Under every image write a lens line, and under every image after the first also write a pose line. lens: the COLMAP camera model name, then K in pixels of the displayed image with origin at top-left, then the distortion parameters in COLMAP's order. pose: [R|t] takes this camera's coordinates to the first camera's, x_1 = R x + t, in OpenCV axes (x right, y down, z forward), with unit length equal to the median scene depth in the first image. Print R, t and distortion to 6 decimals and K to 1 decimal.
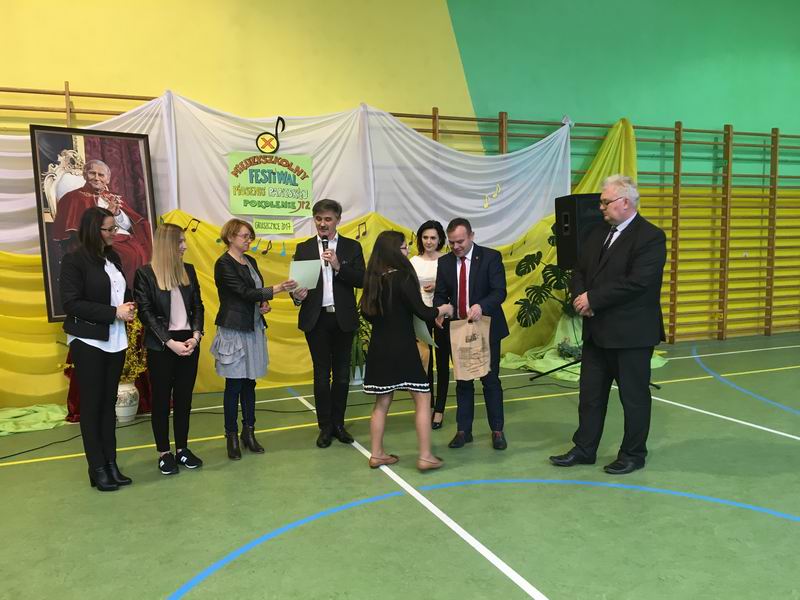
lens RADIAL K [[672.7, 0, 399.5], [0, 672.7, 300.0], [0, 0, 1]] dist [0.082985, -0.103660]
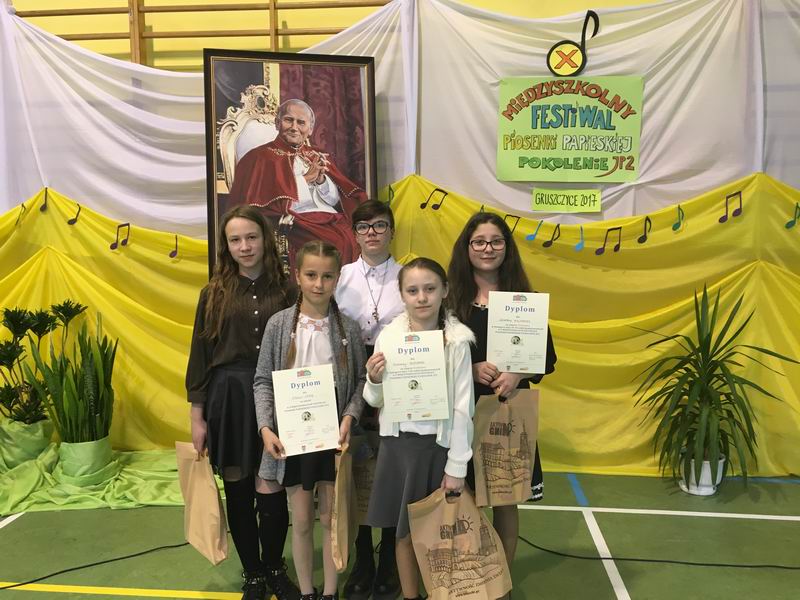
lens RADIAL K [[672.7, 0, 401.6], [0, 672.7, 300.7], [0, 0, 1]] dist [0.082985, -0.103660]
pose [[0.881326, 0.063471, -0.468227, -0.029747], [-0.053458, 0.997968, 0.034660, -0.033820], [0.469475, -0.005516, 0.882928, 0.406075]]
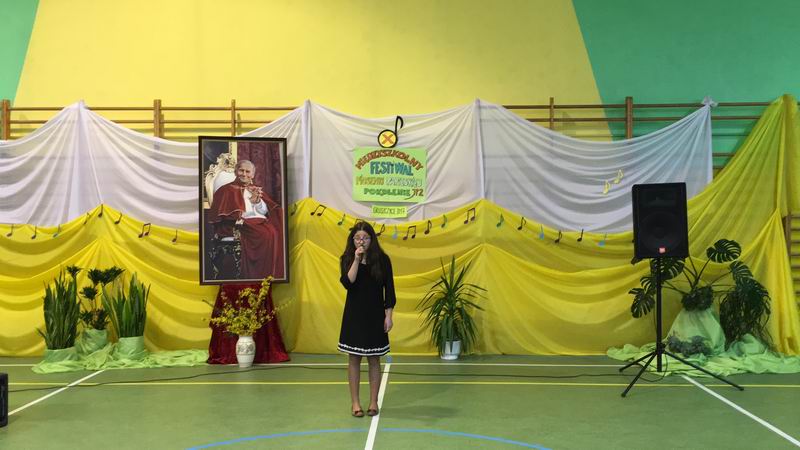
lens RADIAL K [[789.3, 0, 401.6], [0, 789.3, 225.4], [0, 0, 1]] dist [0.055023, 0.000000]
pose [[0.912918, 0.017691, -0.407760, 0.372084], [-0.048497, 0.996684, -0.065335, -0.000622], [0.405252, 0.079421, 0.910749, -0.190826]]
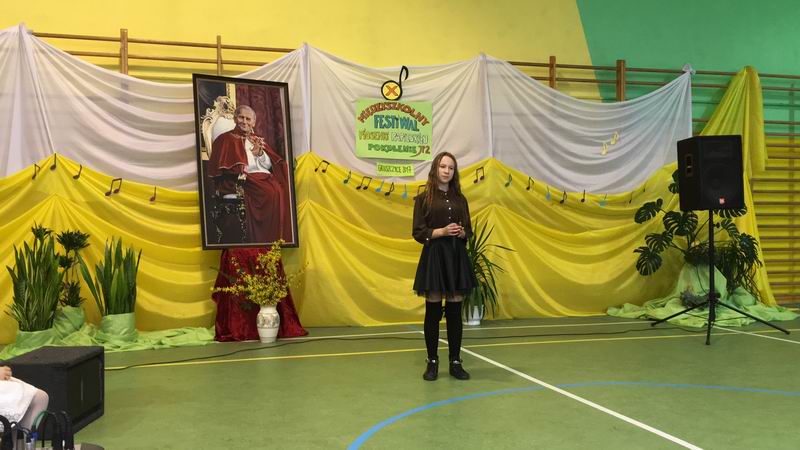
lens RADIAL K [[789.3, 0, 400.9], [0, 789.3, 224.7], [0, 0, 1]] dist [0.055023, 0.000000]
pose [[0.994907, 0.012895, -0.099967, -0.056105], [-0.020574, 0.996882, -0.076178, 0.067976], [0.098673, 0.077847, 0.992070, -0.195431]]
